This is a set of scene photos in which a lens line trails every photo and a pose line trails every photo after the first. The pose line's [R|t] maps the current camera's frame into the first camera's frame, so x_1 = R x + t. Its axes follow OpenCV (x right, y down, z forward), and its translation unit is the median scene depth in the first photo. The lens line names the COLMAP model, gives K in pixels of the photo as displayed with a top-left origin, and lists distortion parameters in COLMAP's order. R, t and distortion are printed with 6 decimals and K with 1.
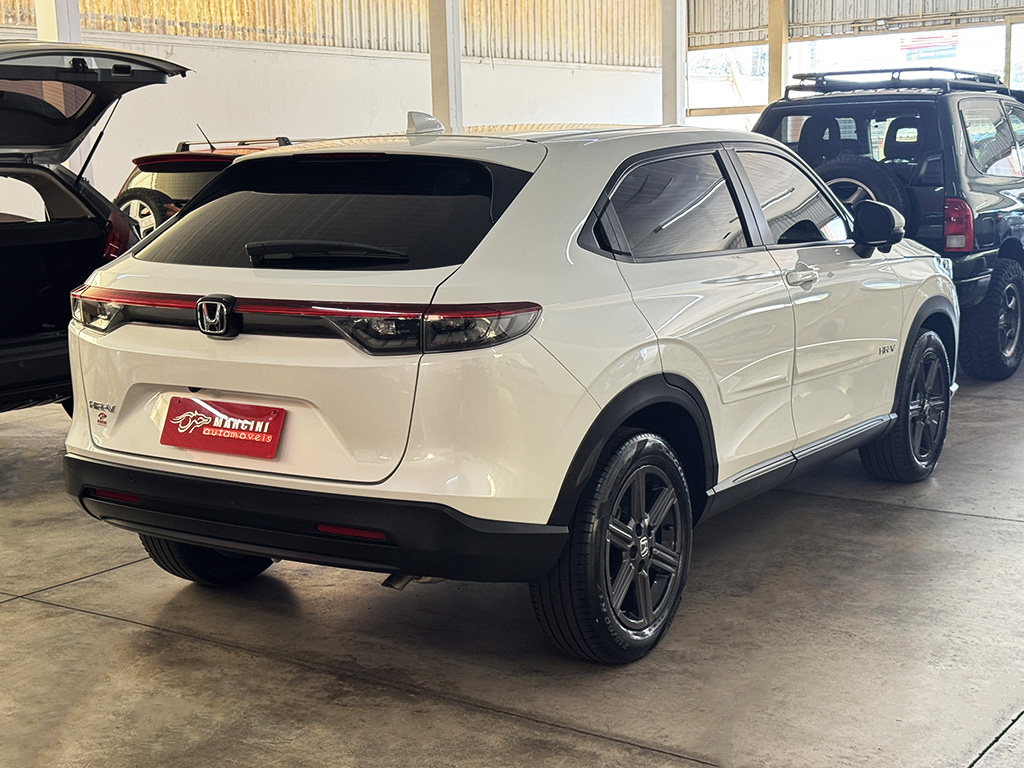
lens RADIAL K [[1442.0, 0, 503.6], [0, 1442.0, 381.9], [0, 0, 1]] dist [0.110179, 0.000000]
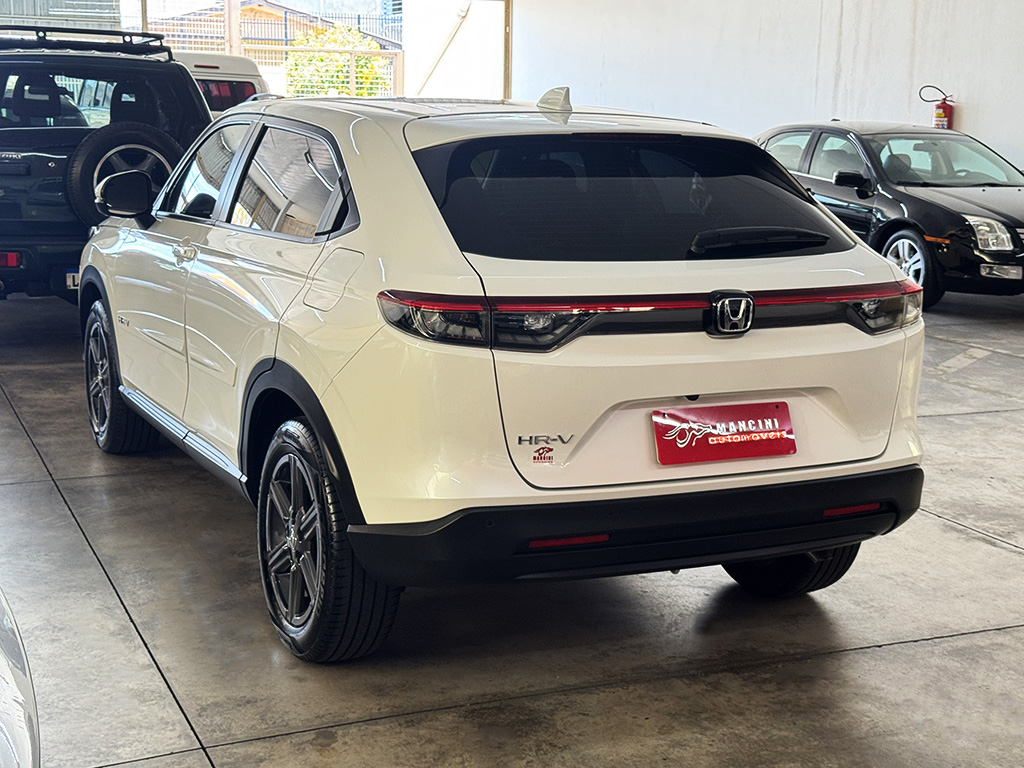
lens RADIAL K [[1442.0, 0, 504.6], [0, 1442.0, 389.7], [0, 0, 1]] dist [0.110179, 0.000000]
pose [[0.523972, -0.126694, 0.842260, -1.037762], [0.097758, 0.991286, 0.088295, -0.090949], [-0.846107, 0.036073, 0.531792, 0.624504]]
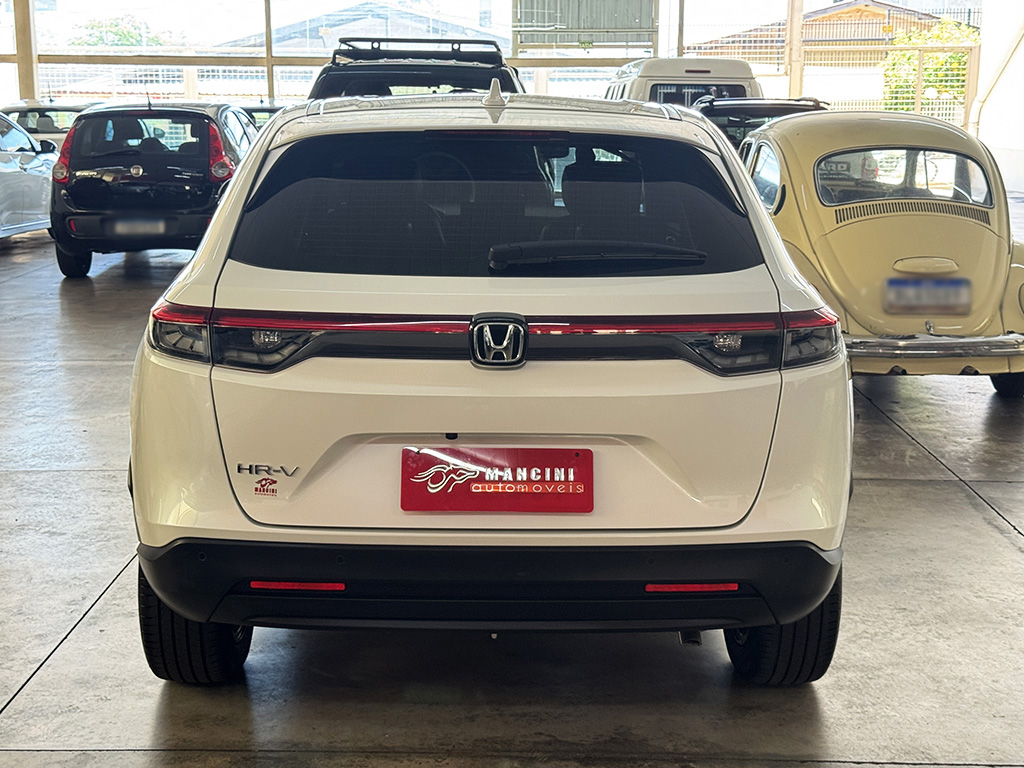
lens RADIAL K [[1442.0, 0, 515.6], [0, 1442.0, 388.0], [0, 0, 1]] dist [0.110179, 0.000000]
pose [[0.829776, -0.078604, 0.552534, -0.613709], [0.061170, 0.996877, 0.049954, -0.057147], [-0.554735, -0.007651, 0.831992, 0.340200]]
